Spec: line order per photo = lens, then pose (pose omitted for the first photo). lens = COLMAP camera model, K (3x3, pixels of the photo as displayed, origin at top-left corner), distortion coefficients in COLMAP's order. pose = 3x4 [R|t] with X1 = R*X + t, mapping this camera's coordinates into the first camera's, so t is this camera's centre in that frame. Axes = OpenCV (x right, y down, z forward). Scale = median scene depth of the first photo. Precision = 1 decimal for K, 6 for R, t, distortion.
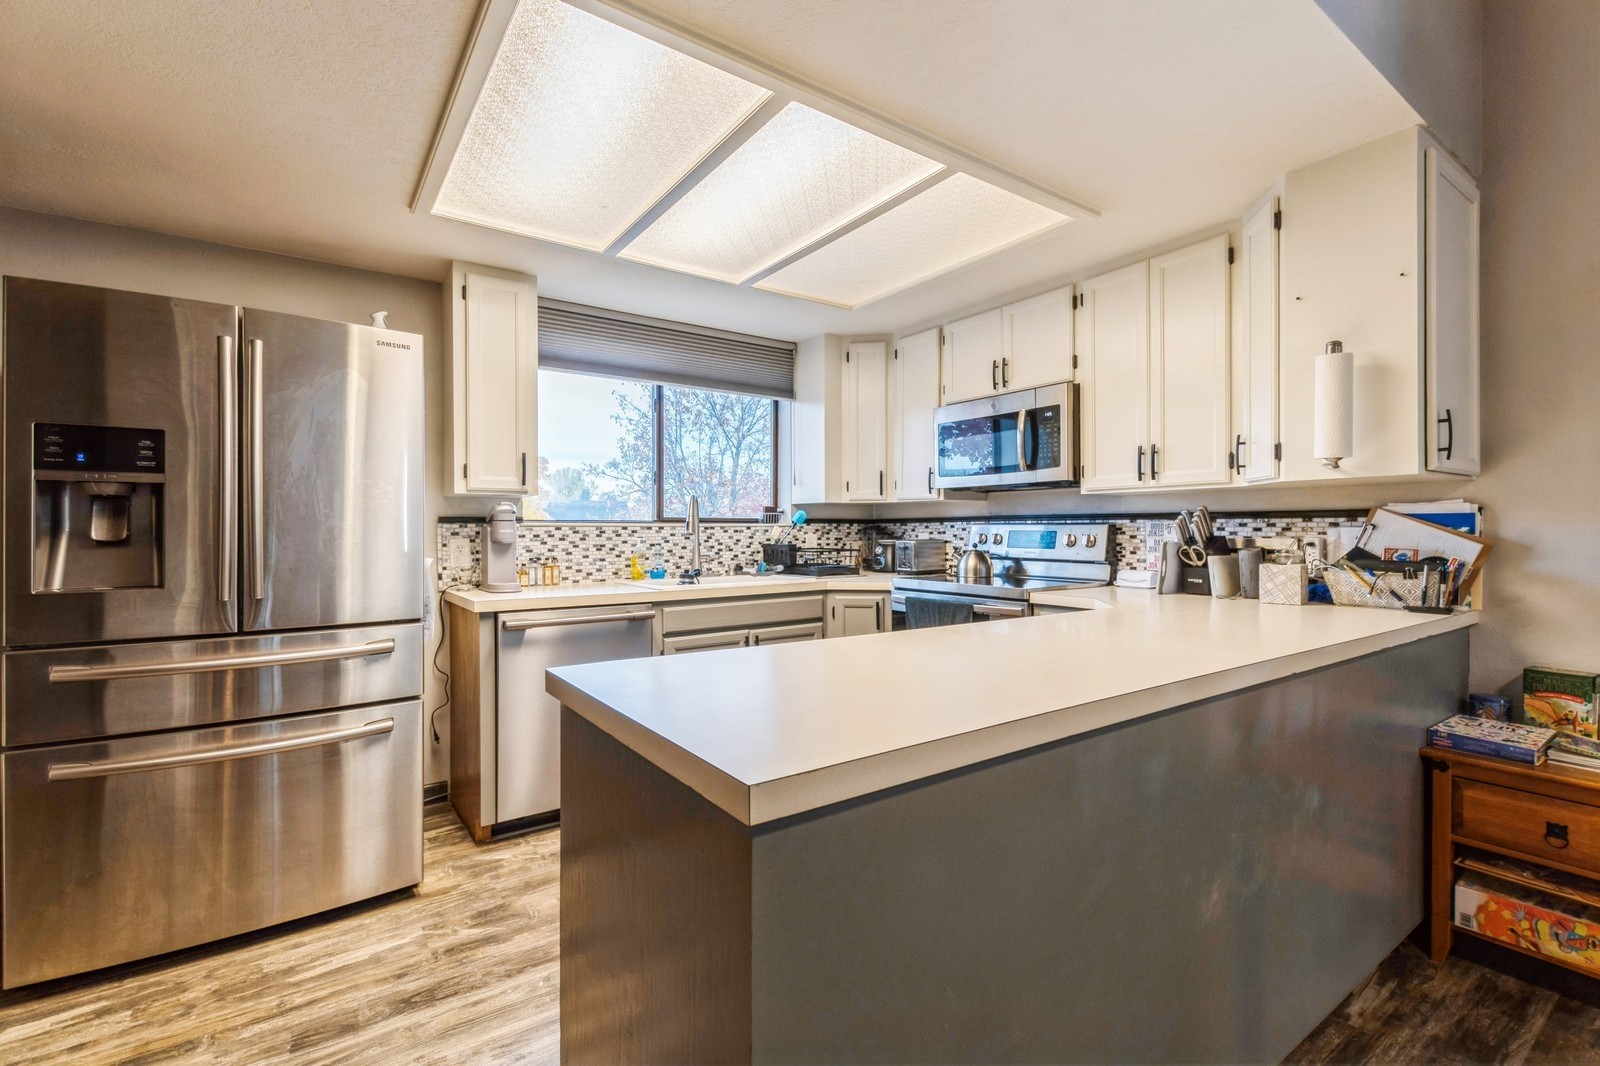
lens RADIAL K [[696.0, 0, 803.1], [0, 696.0, 528.2], [0, 0, 1]] dist [0.000597, -0.000430]
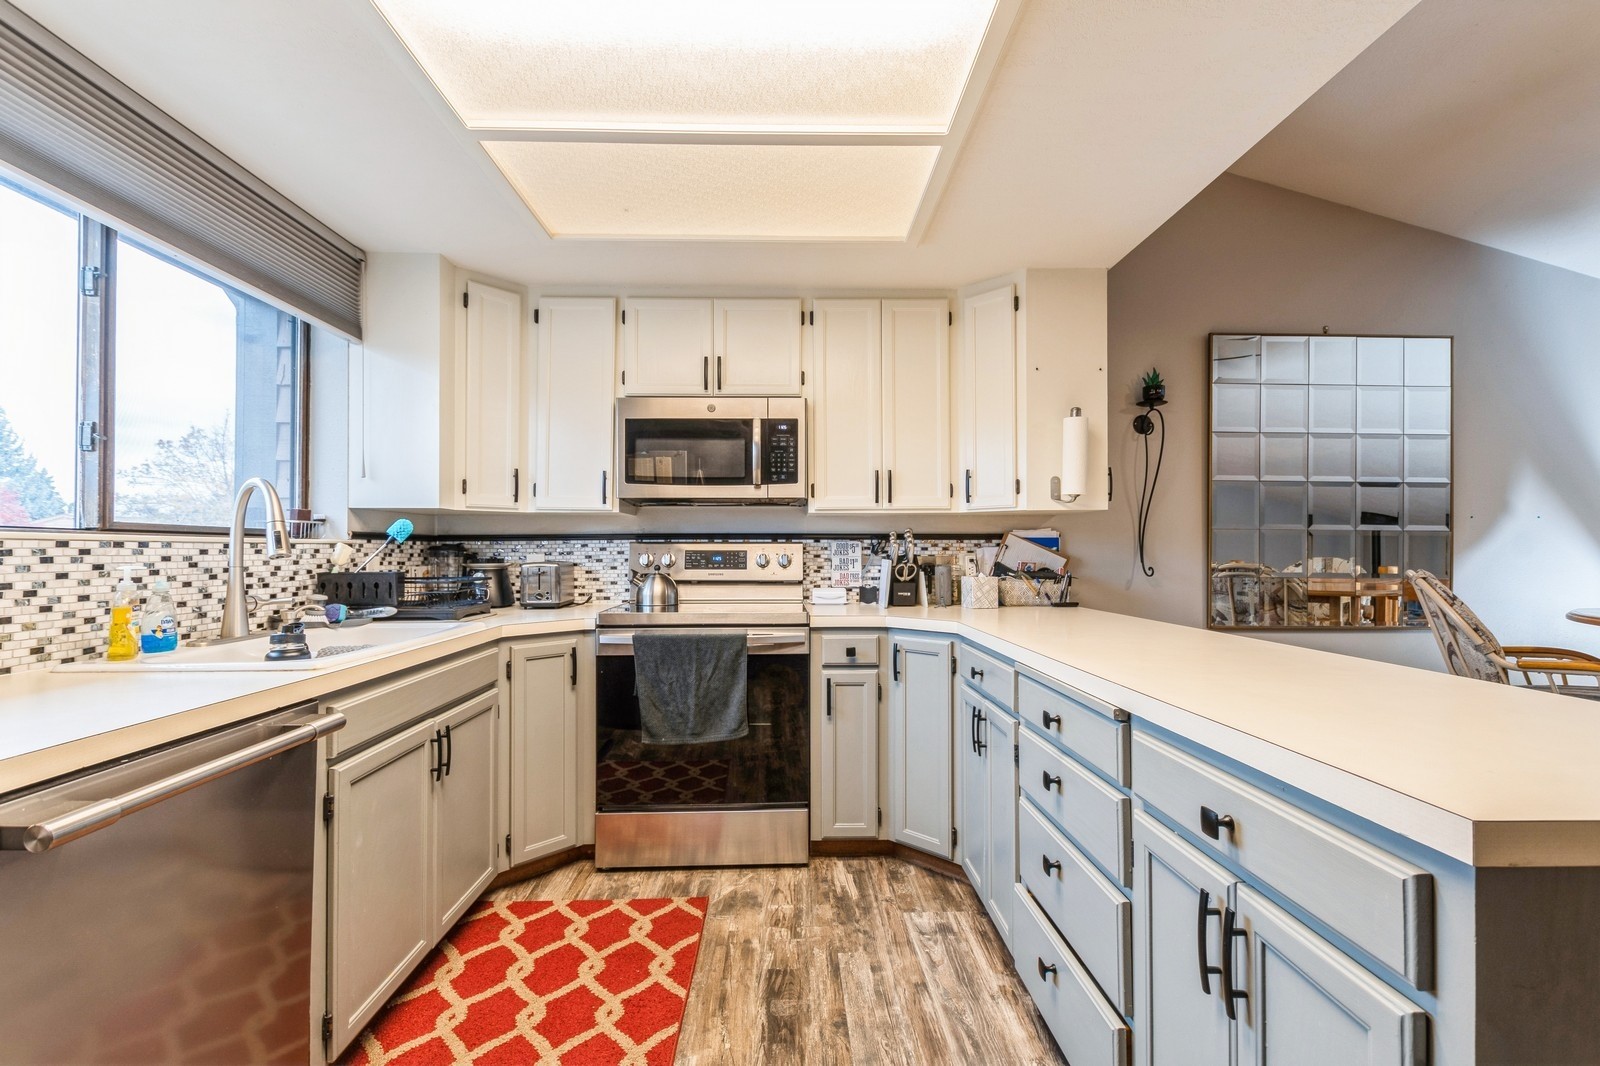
lens RADIAL K [[696.0, 0, 797.1], [0, 696.0, 544.6], [0, 0, 1]] dist [0.000597, -0.000430]
pose [[0.568824, 0.007915, 0.822421, -0.358177], [-0.000514, 0.999957, -0.009269, 0.004243], [-0.822459, 0.004850, 0.568804, 0.382419]]
